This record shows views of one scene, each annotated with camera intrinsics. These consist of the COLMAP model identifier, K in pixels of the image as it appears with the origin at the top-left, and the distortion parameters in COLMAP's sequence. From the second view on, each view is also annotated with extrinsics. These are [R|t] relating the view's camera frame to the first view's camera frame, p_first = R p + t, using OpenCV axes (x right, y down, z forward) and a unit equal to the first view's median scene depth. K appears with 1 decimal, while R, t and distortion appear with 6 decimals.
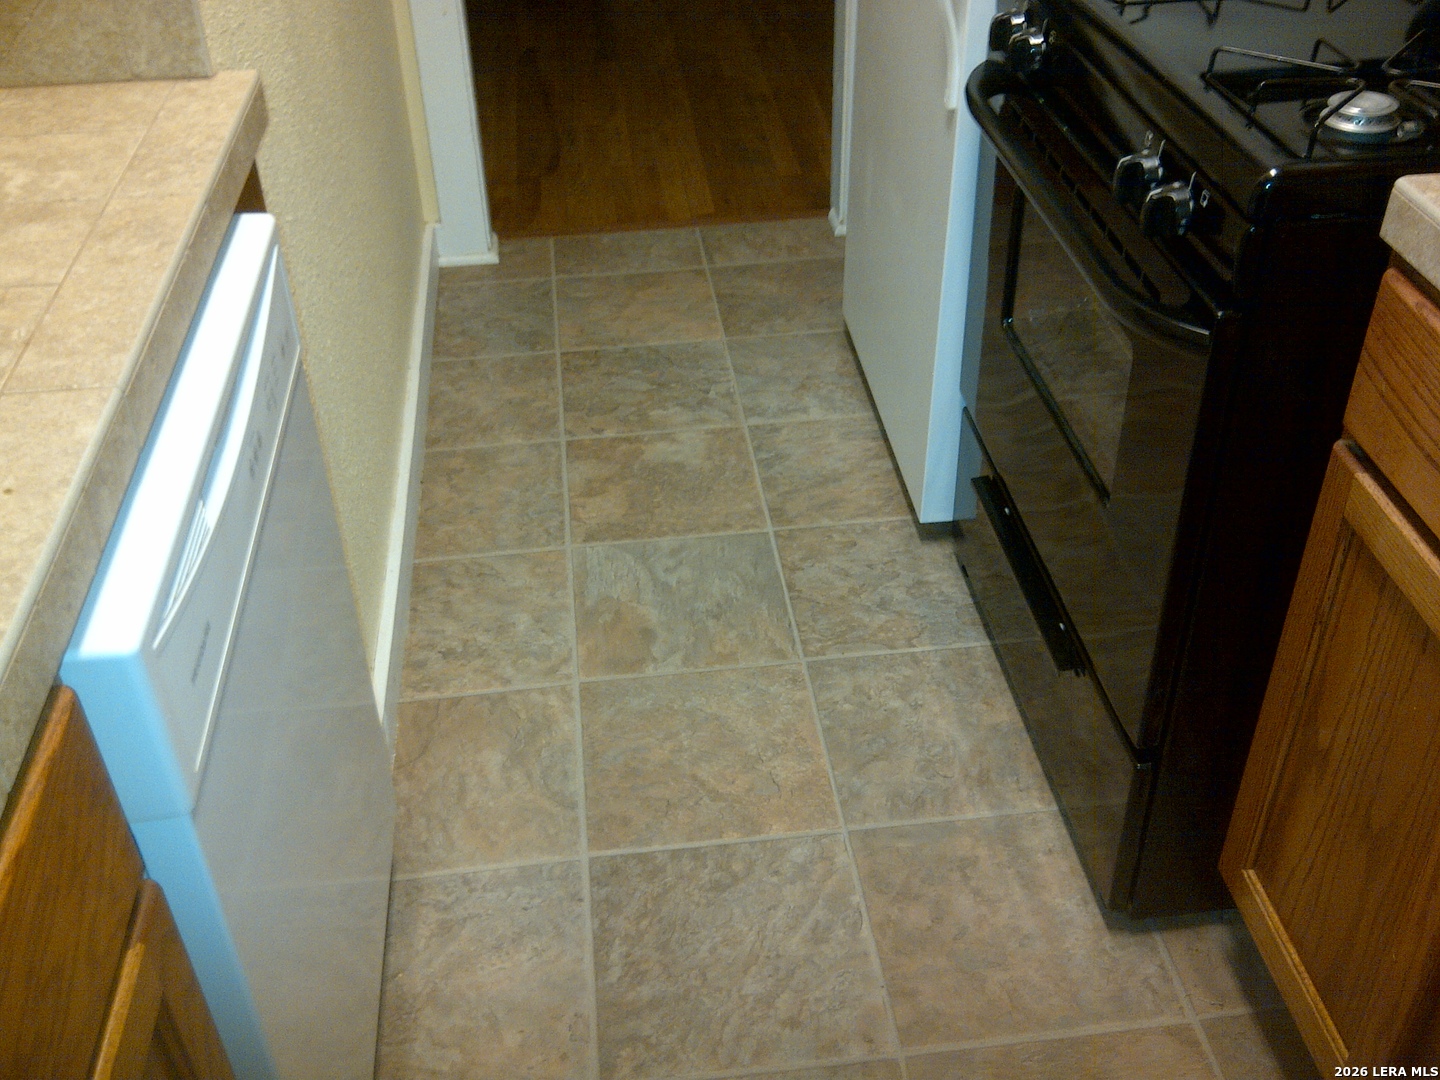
lens RADIAL K [[1465.7, 0, 704.6], [0, 1465.7, 543.7], [0, 0, 1]] dist [-0.009826, 0.000000]
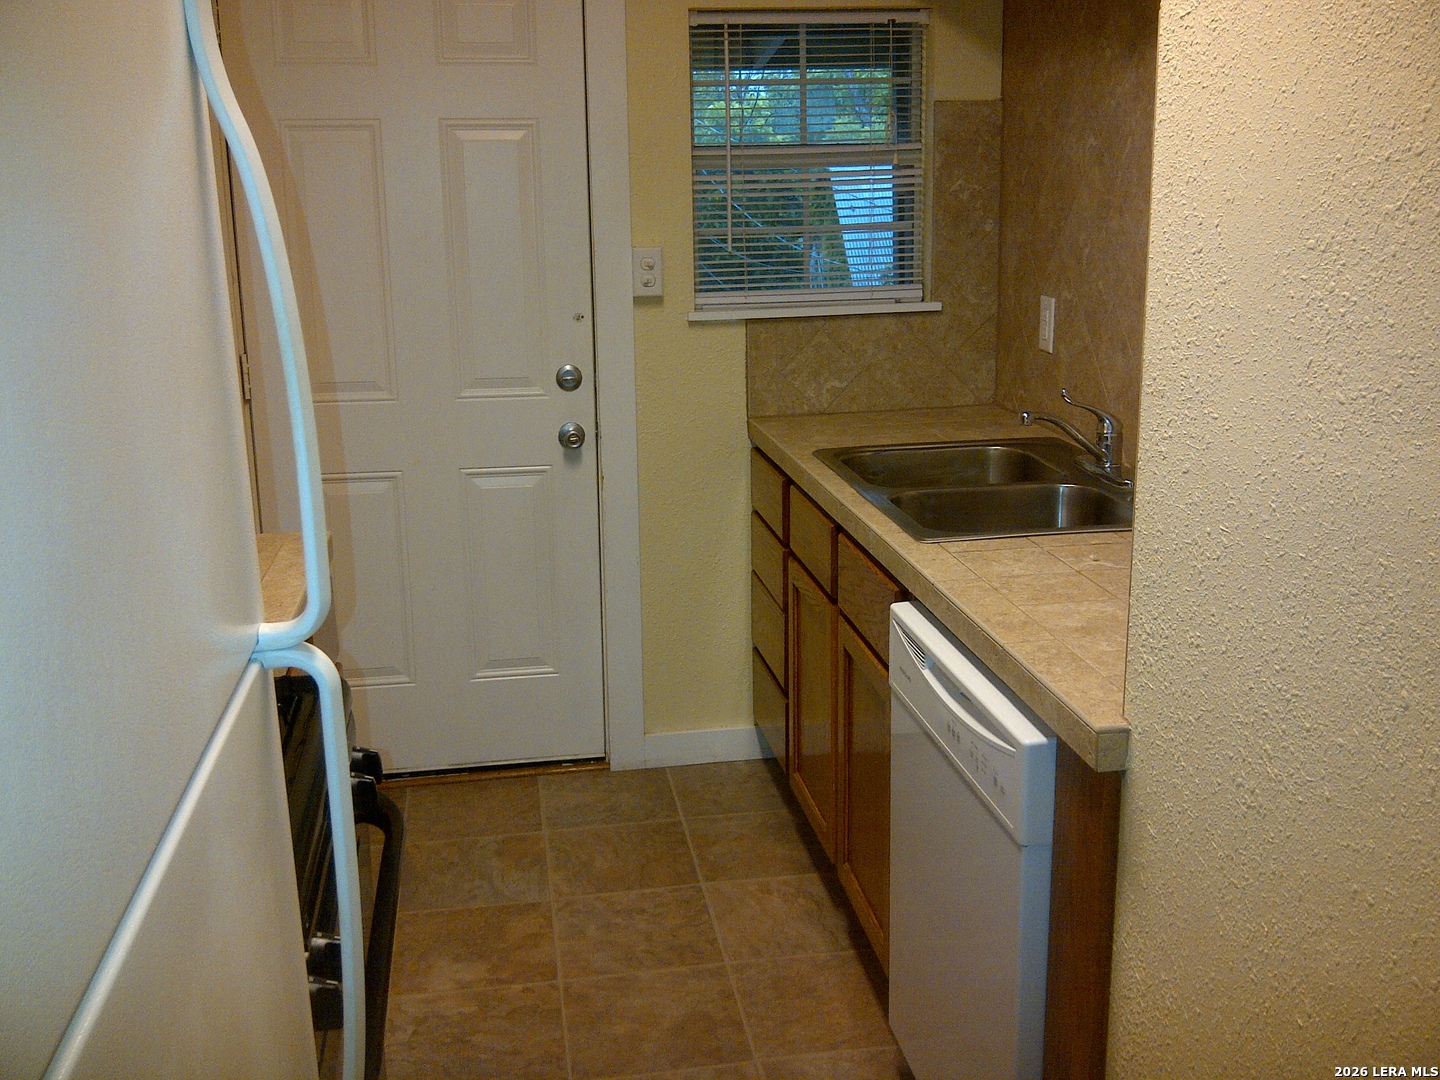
lens RADIAL K [[1465.7, 0, 724.5], [0, 1465.7, 538.8], [0, 0, 1]] dist [-0.009826, 0.000000]
pose [[-0.998251, 0.035085, -0.047573, -0.208950], [-0.014096, 0.640291, 0.768003, -1.308682], [0.057406, 0.767331, -0.638676, 1.703303]]
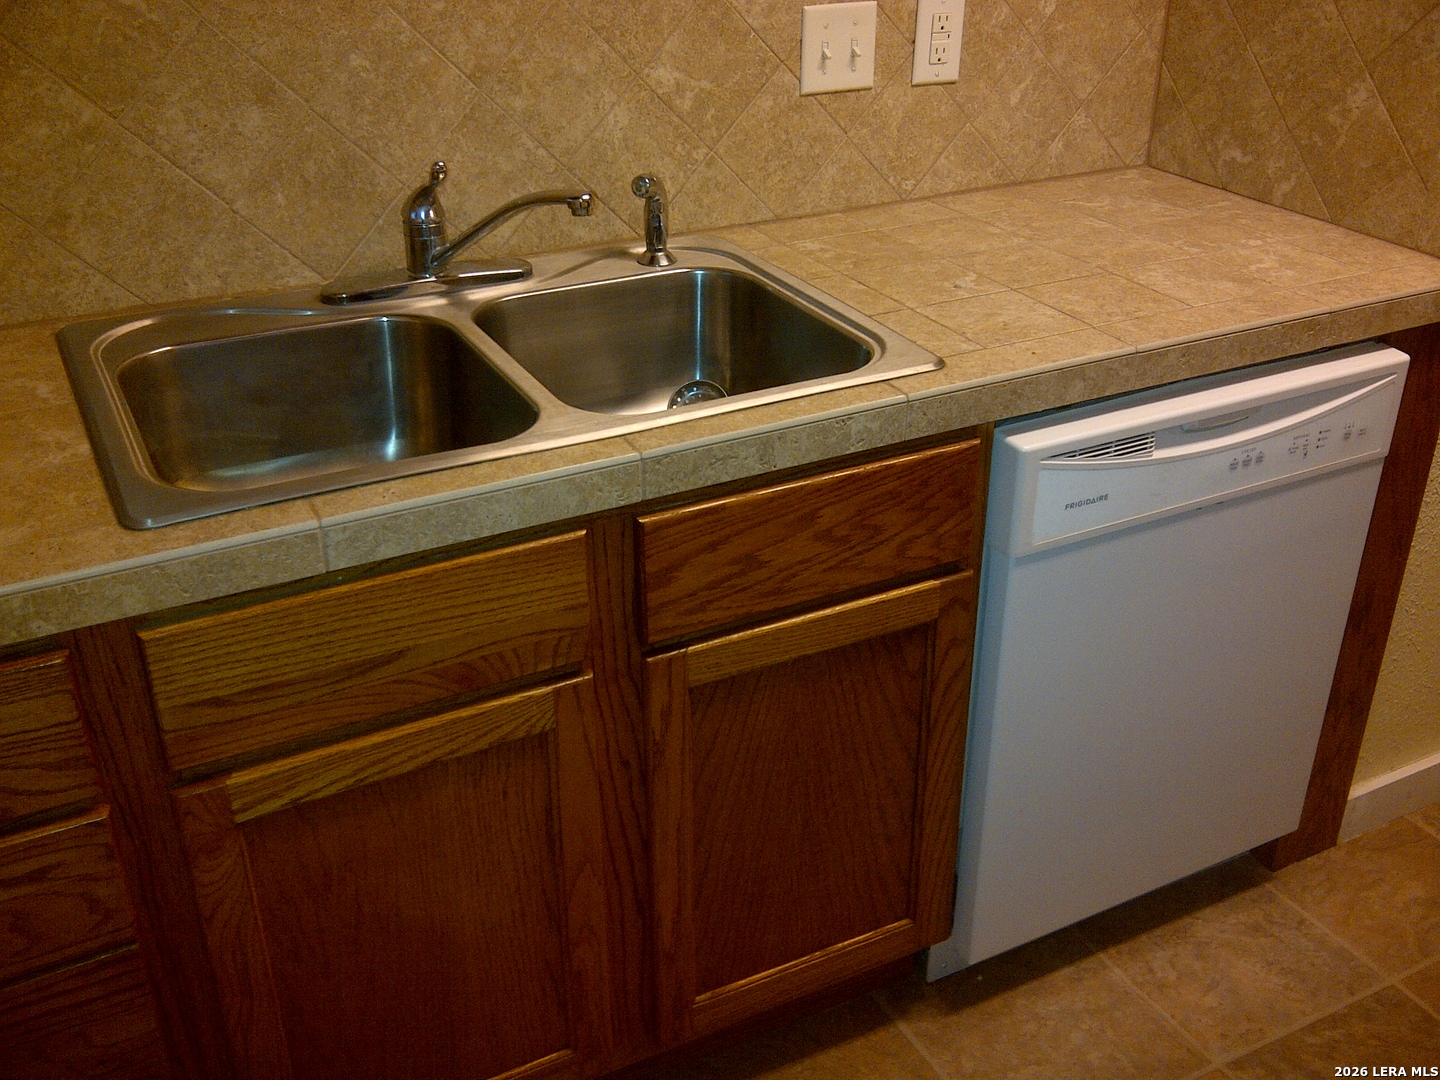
lens RADIAL K [[1465.7, 0, 727.4], [0, 1465.7, 547.6], [0, 0, 1]] dist [-0.009826, 0.000000]
pose [[0.364457, 0.460920, -0.809150, 0.434660], [-0.560708, 0.802363, 0.204501, 0.000975], [0.743490, 0.379165, 0.550868, -0.117336]]
